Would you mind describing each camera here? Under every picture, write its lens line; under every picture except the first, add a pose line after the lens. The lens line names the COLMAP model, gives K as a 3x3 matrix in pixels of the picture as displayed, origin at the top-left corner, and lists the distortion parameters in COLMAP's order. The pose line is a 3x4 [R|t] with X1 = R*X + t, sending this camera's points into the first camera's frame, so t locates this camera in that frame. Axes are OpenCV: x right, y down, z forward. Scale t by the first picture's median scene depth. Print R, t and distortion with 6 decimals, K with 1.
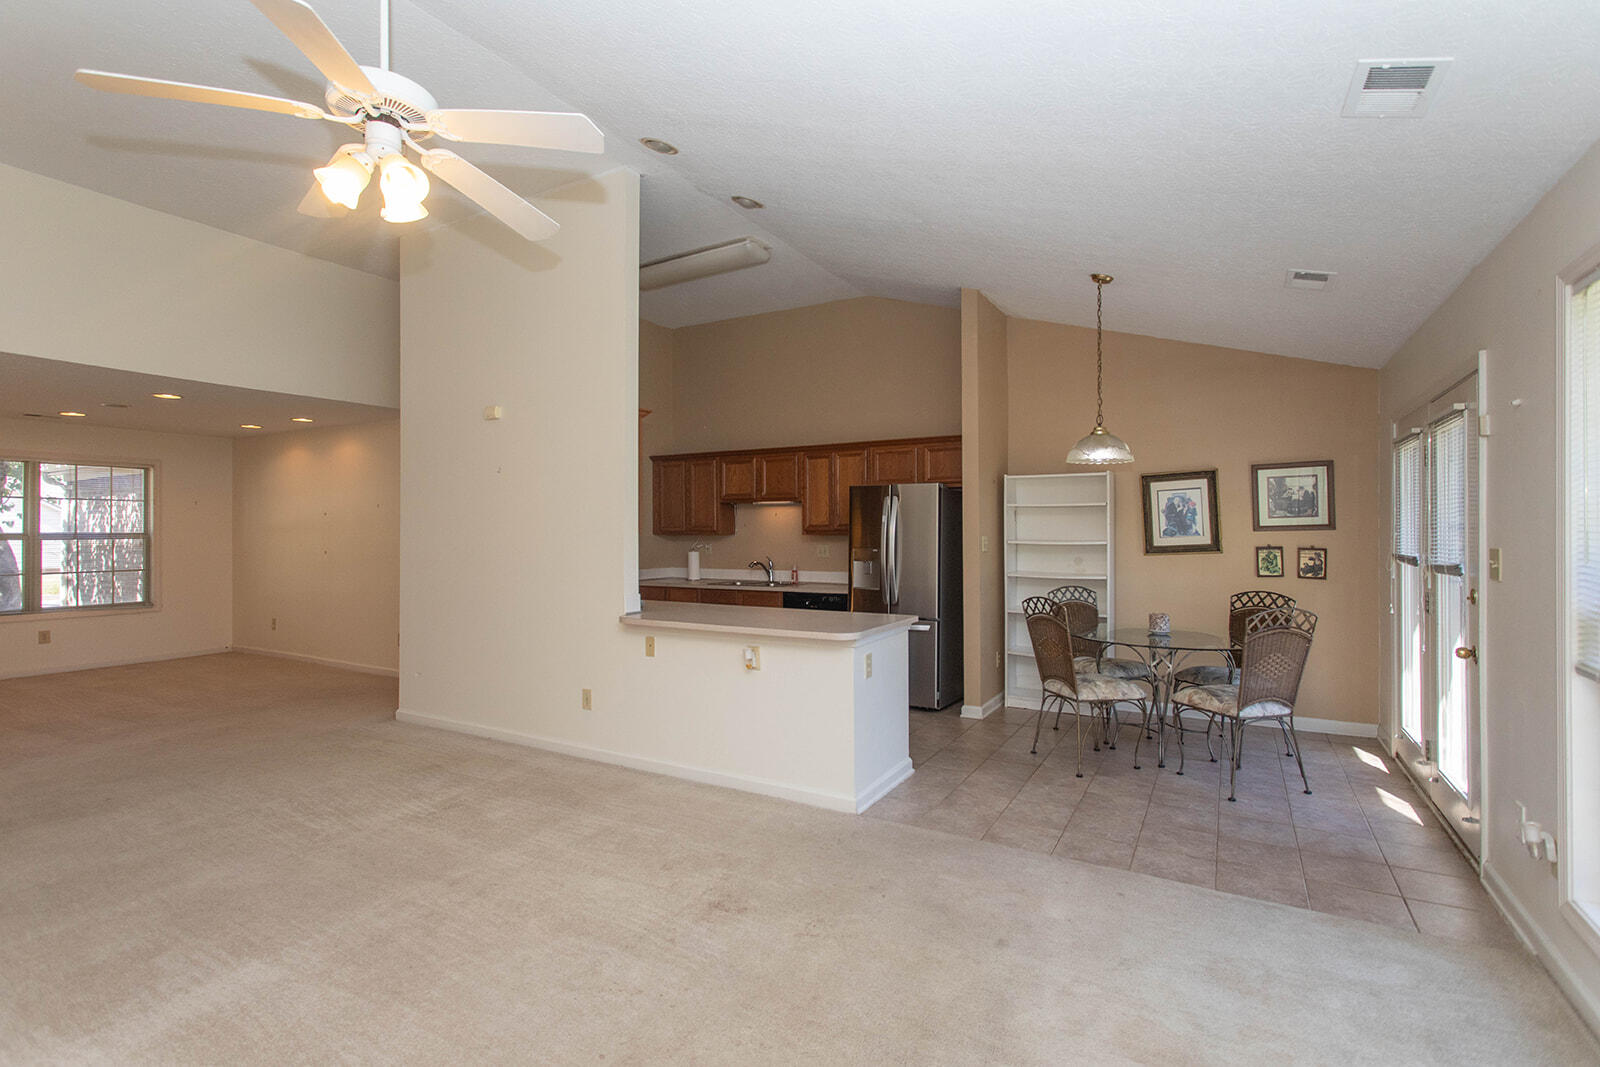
lens RADIAL K [[758.6, 0, 798.7], [0, 758.6, 530.5], [0, 0, 1]] dist [0.004682, 0.000882]
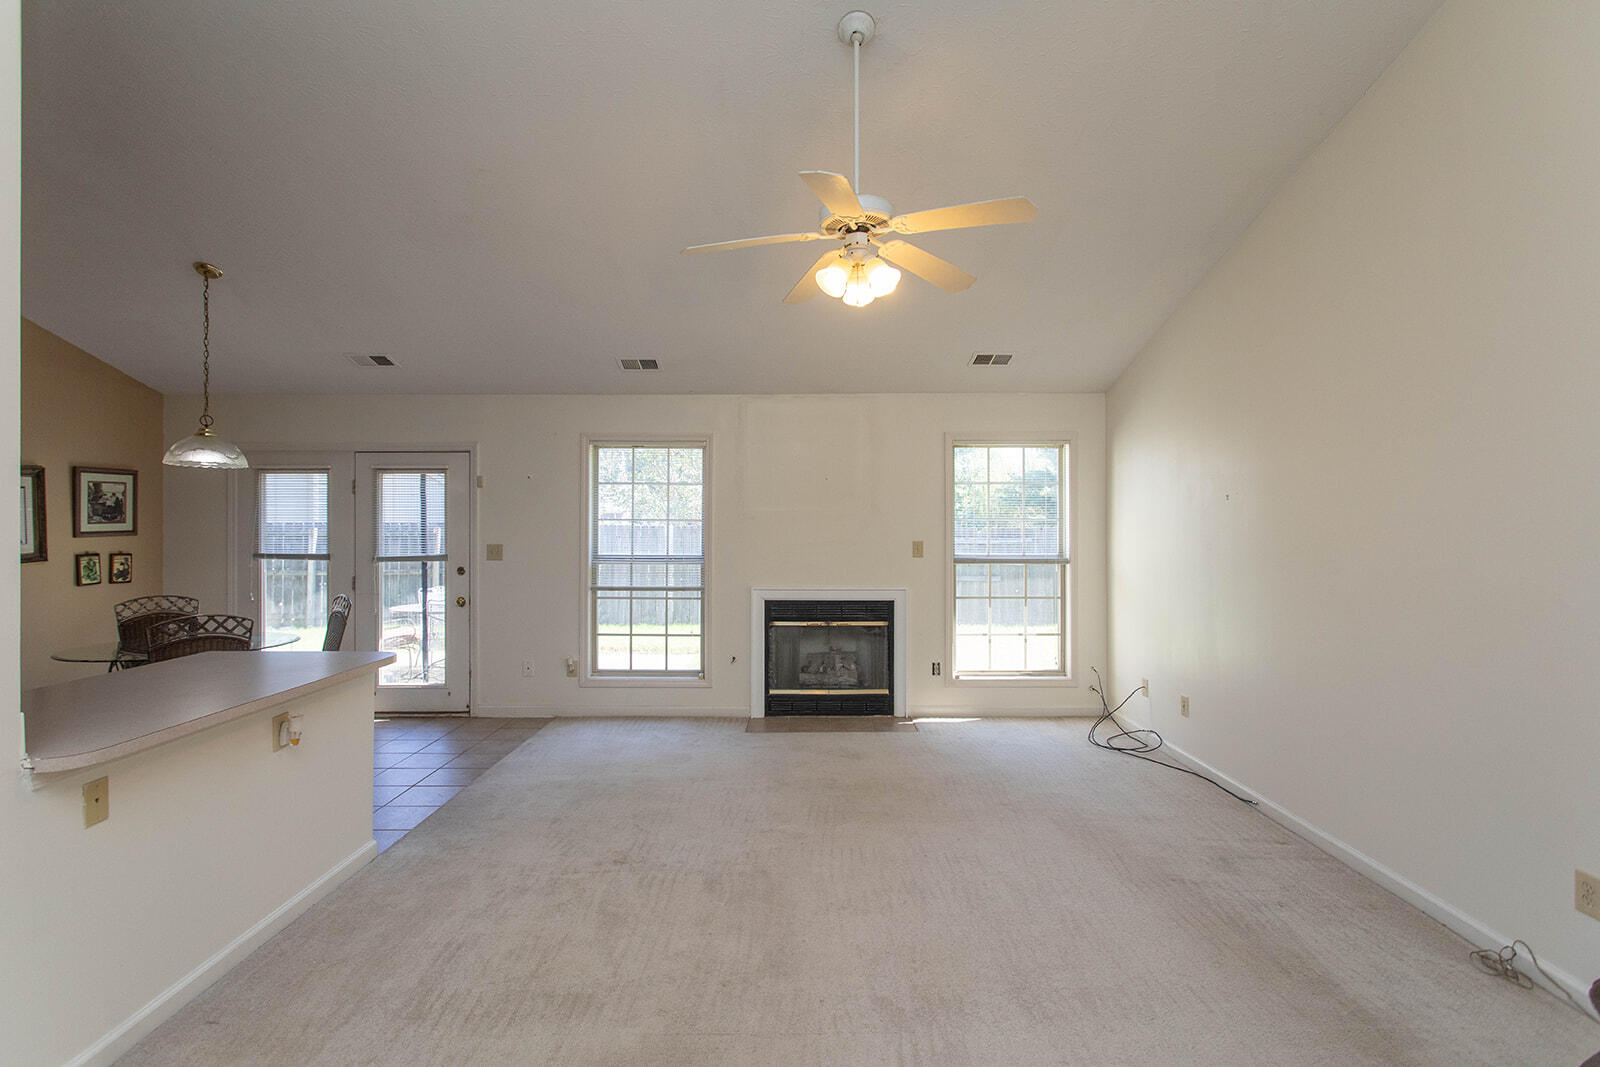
lens RADIAL K [[758.6, 0, 790.9], [0, 758.6, 530.0], [0, 0, 1]] dist [0.004682, 0.000882]
pose [[-0.487177, -0.001869, 0.873301, -0.652211], [-0.000712, 0.999998, 0.001744, -0.010675], [-0.873303, 0.000228, -0.487177, 0.692419]]
